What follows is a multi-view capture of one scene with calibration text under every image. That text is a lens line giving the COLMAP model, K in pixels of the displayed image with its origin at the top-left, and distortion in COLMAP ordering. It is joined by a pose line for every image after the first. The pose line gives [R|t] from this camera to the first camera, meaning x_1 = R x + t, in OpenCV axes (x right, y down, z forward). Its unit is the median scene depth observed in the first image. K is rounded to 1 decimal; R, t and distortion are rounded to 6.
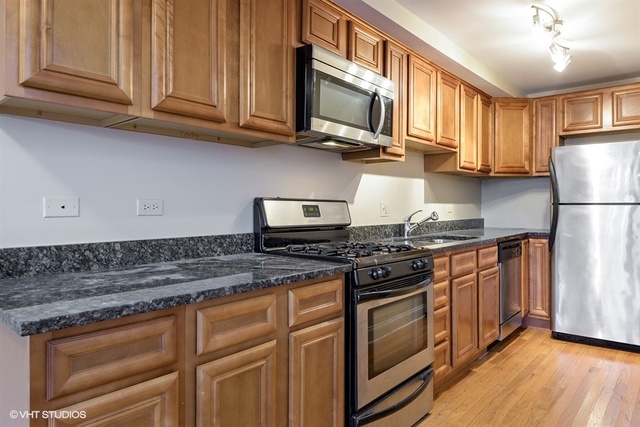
lens RADIAL K [[424.6, 0, 319.7], [0, 424.6, 211.1], [0, 0, 1]] dist [0.001033, 0.000021]
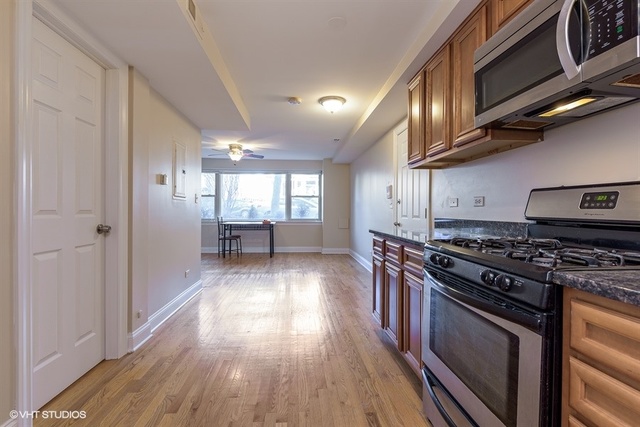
lens RADIAL K [[314.9, 0, 320.8], [0, 314.9, 211.6], [0, 0, 1]] dist [0.001829, 0.000028]
pose [[-0.706346, 0.001712, -0.707864, 0.693752], [-0.007857, 0.999917, 0.010258, 0.017330], [0.707823, 0.012807, -0.706274, 1.057819]]
